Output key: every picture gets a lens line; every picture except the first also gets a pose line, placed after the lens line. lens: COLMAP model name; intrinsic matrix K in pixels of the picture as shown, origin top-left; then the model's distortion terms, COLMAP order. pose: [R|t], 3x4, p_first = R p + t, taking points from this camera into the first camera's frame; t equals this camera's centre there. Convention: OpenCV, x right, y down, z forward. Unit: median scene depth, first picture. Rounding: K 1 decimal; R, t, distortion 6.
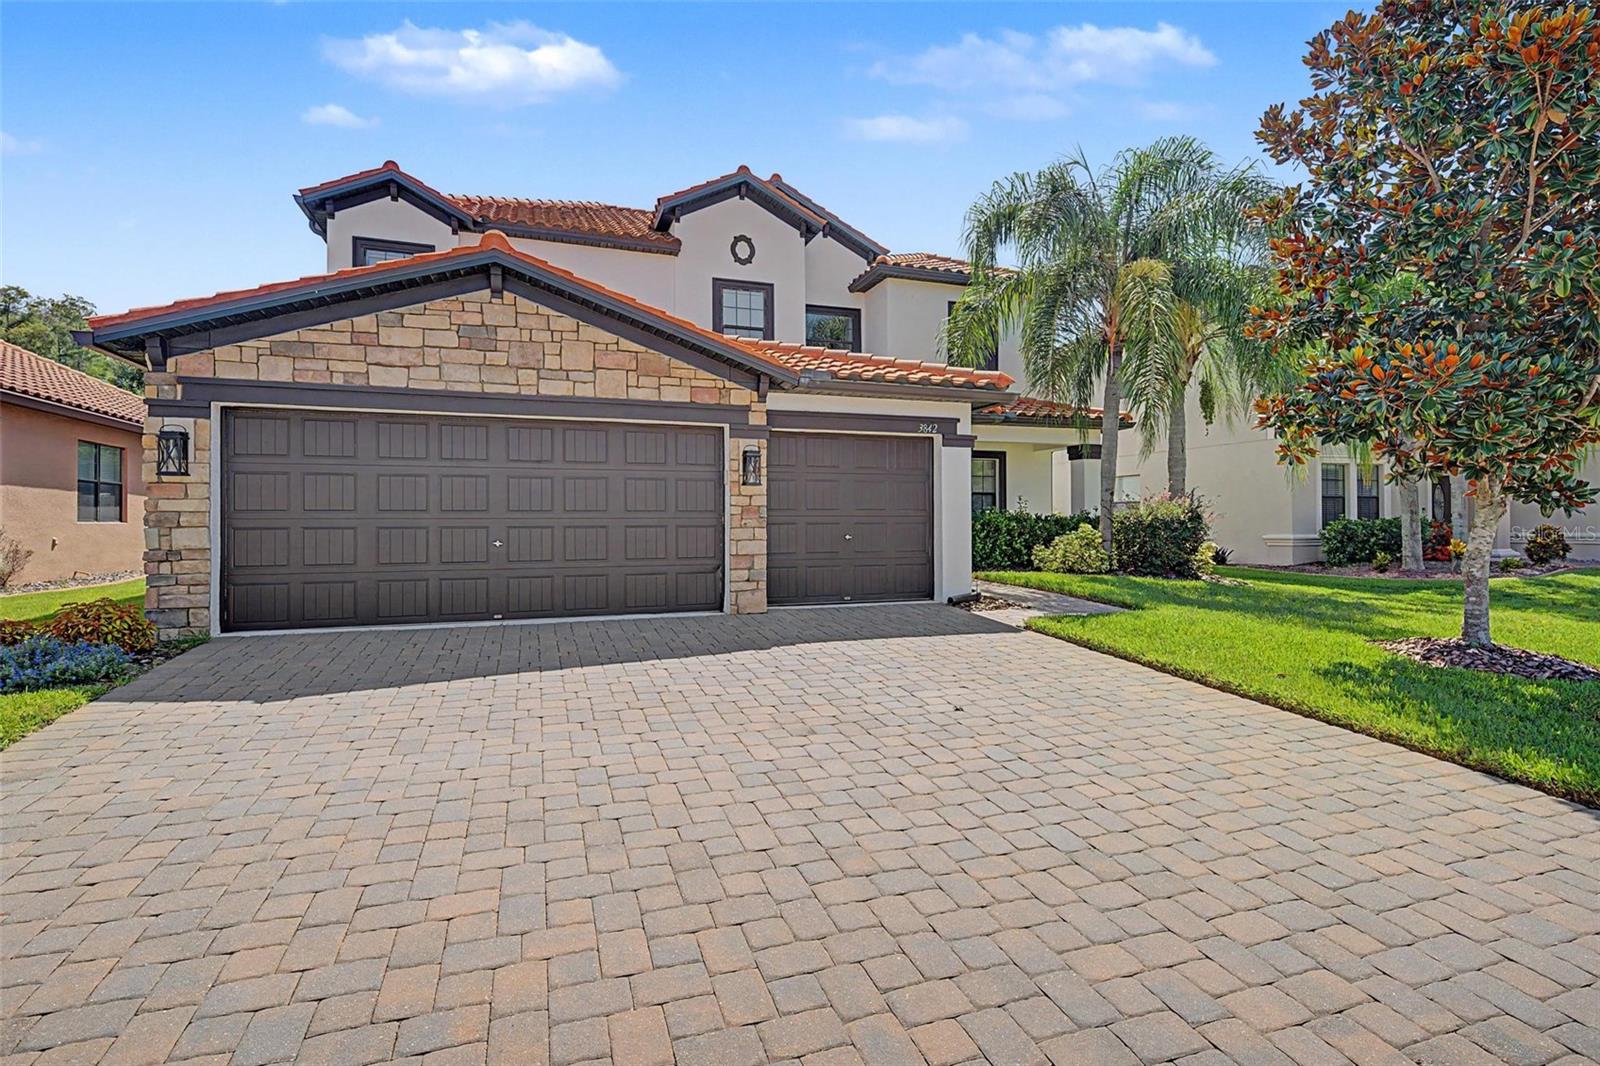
lens RADIAL K [[774.0, 0, 787.7], [0, 774.0, 526.5], [0, 0, 1]] dist [-0.002235, -0.000172]
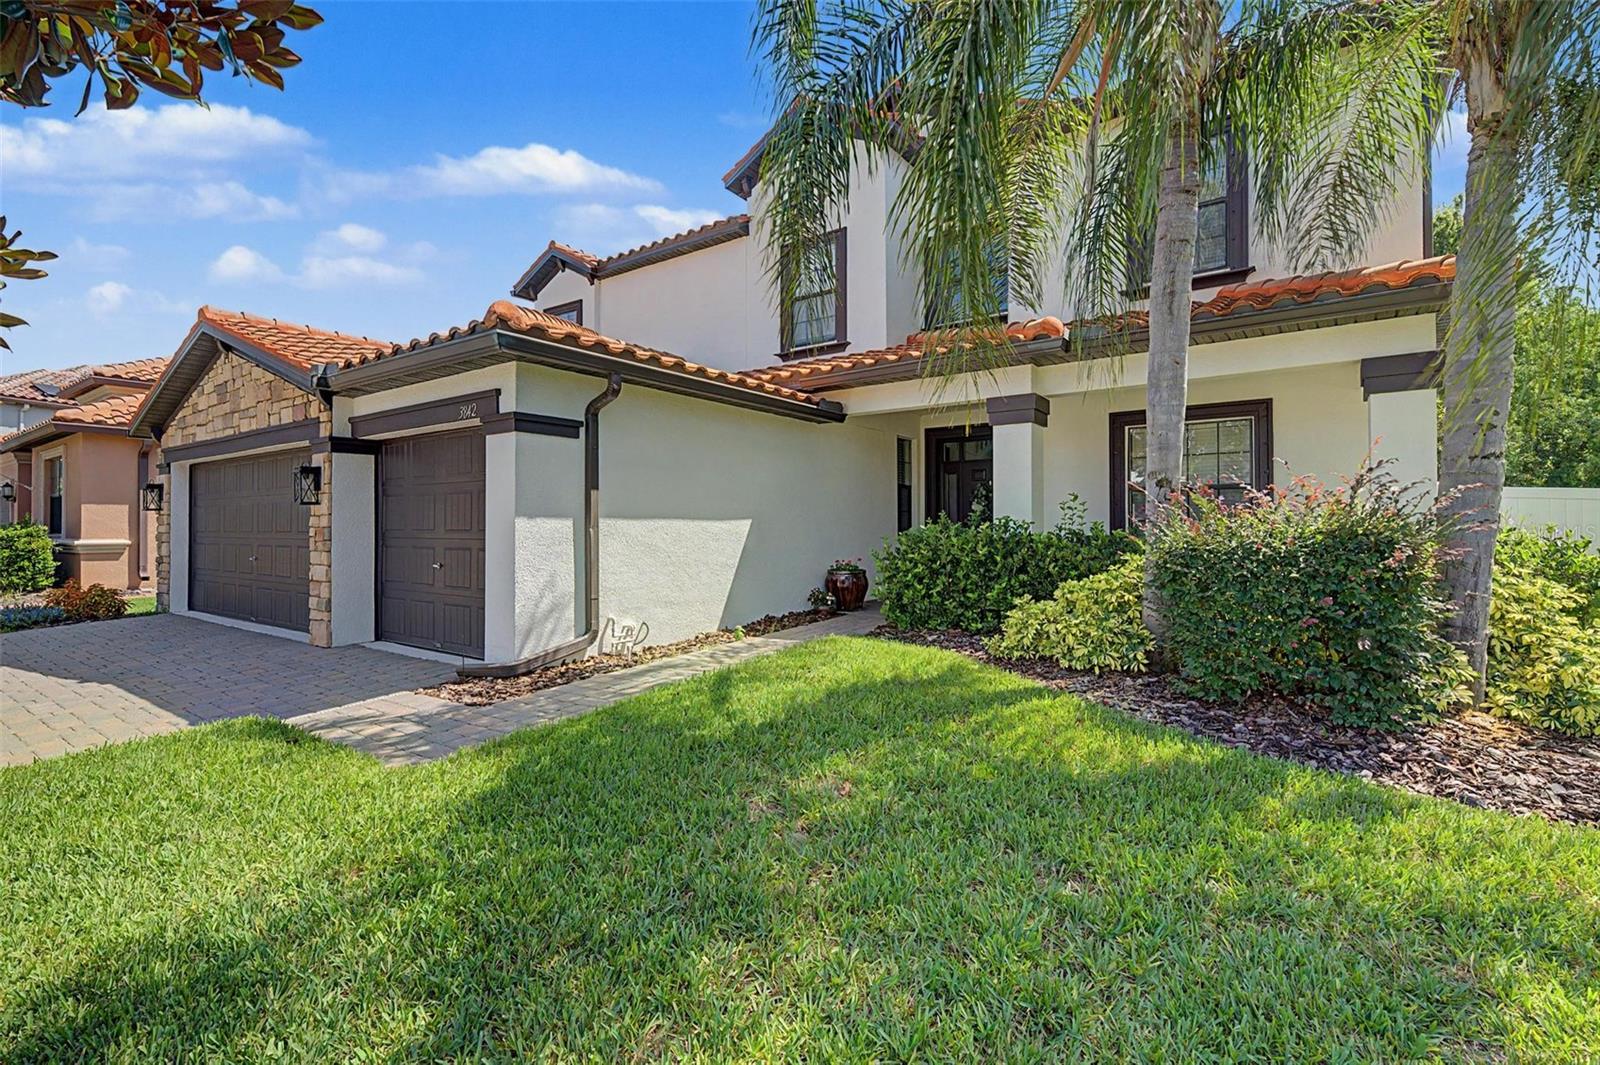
lens RADIAL K [[736.7, 0, 798.3], [0, 736.7, 522.4], [0, 0, 1]] dist [-0.002634, -0.000557]
pose [[0.567520, -0.003991, -0.823350, 0.895561], [-0.004178, 0.999961, -0.007727, -0.025580], [0.823349, 0.007825, 0.567481, 0.888322]]
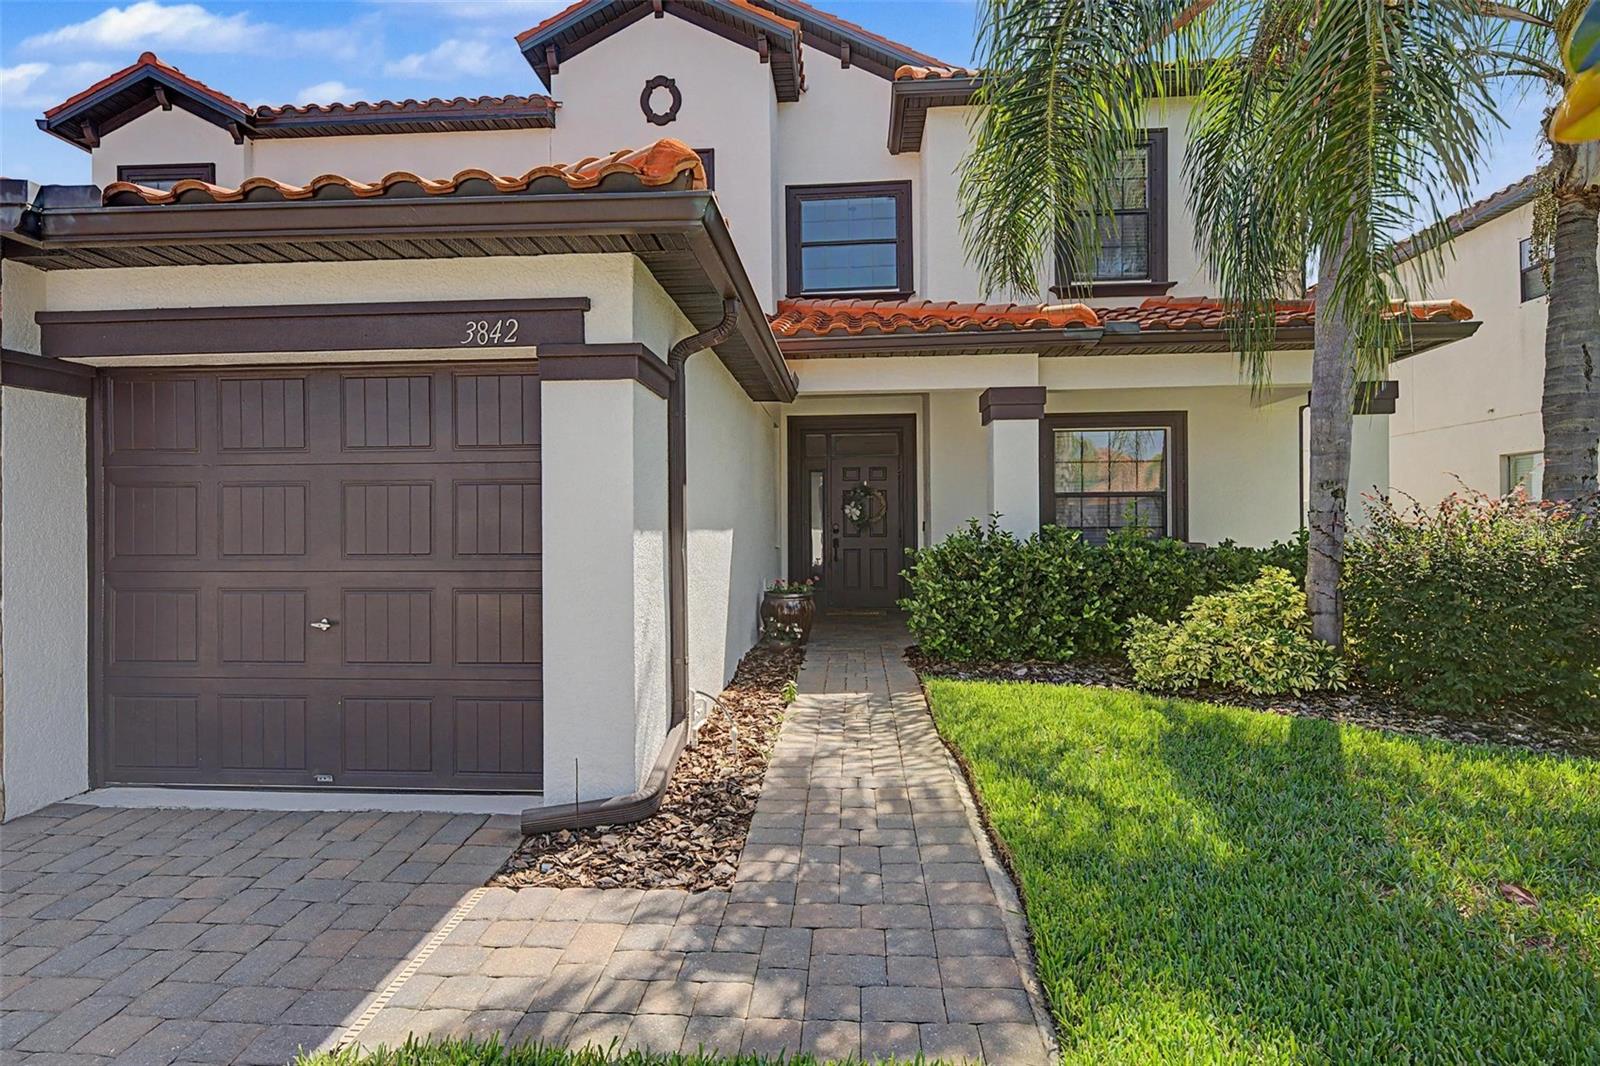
lens RADIAL K [[830.6, 0, 801.5], [0, 830.6, 526.2], [0, 0, 1]] dist [0.004691, -0.001159]
pose [[0.916916, -0.003544, -0.399063, 0.477921], [0.001700, 0.999986, -0.004975, -0.034223], [0.399076, 0.003884, 0.916910, 0.713668]]
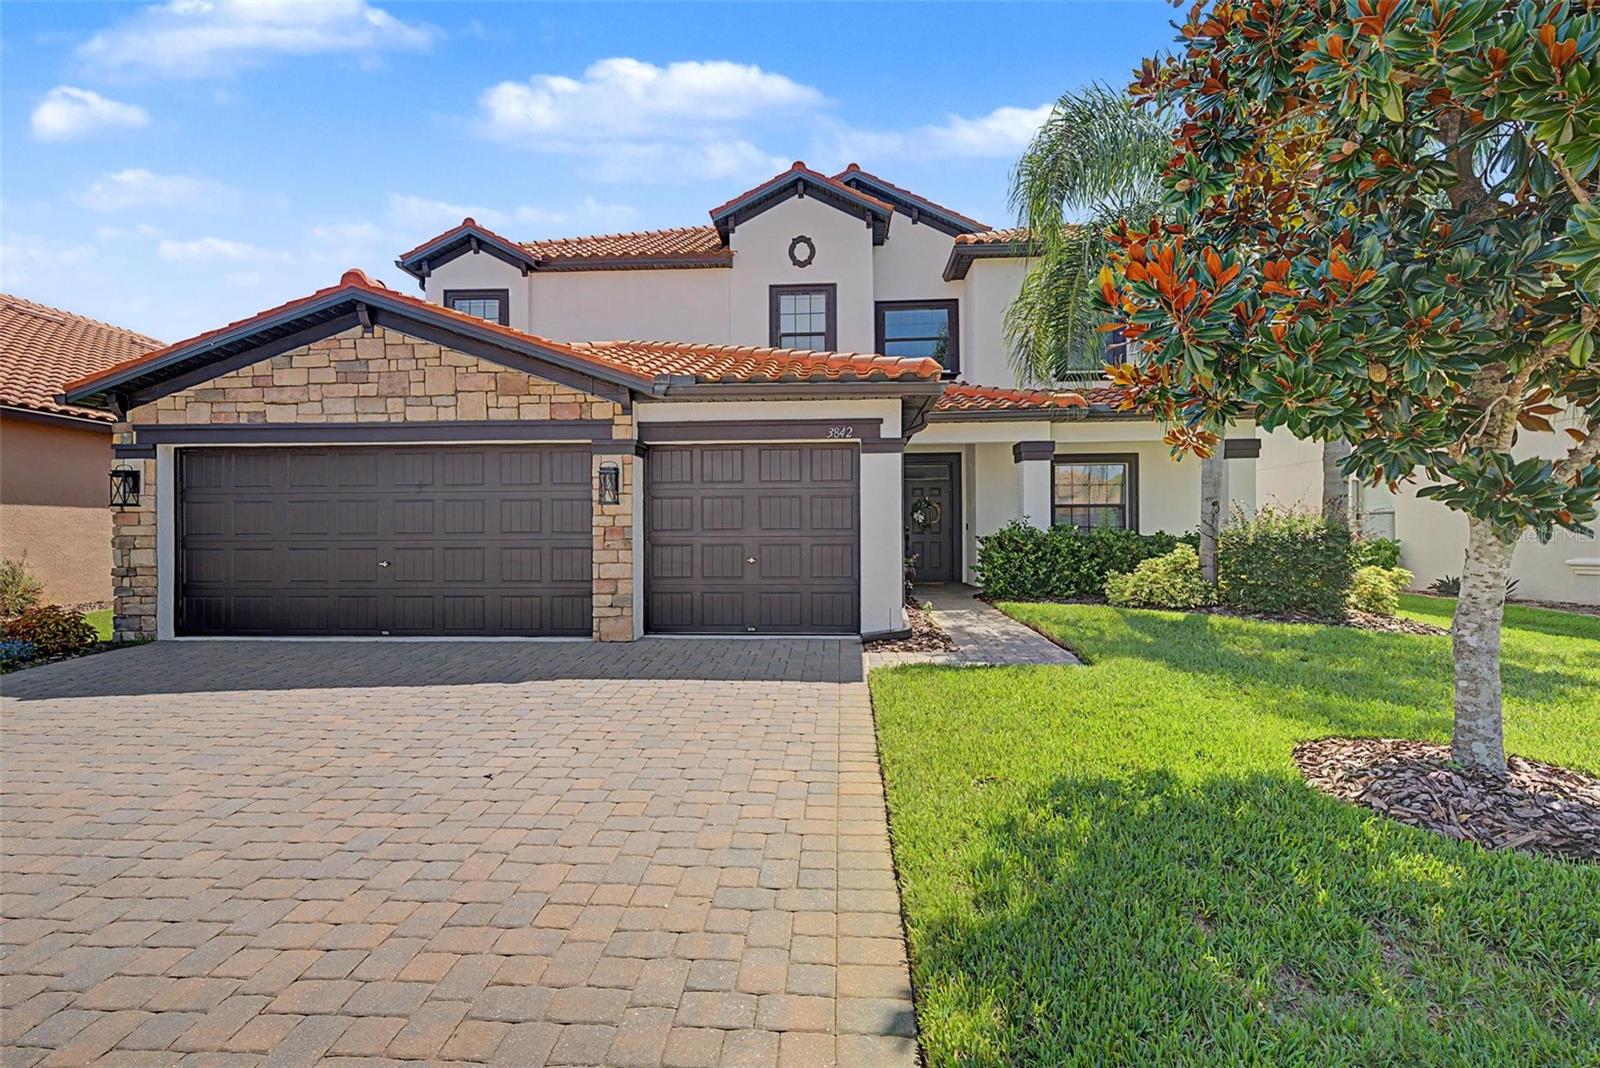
lens RADIAL K [[774.0, 0, 790.9], [0, 774.0, 541.1], [0, 0, 1]] dist [-0.002235, -0.000172]
pose [[0.920769, -0.000520, -0.390108, 0.470253], [-0.000224, 0.999998, -0.001863, -0.006564], [0.390109, 0.001803, 0.920767, 0.206694]]
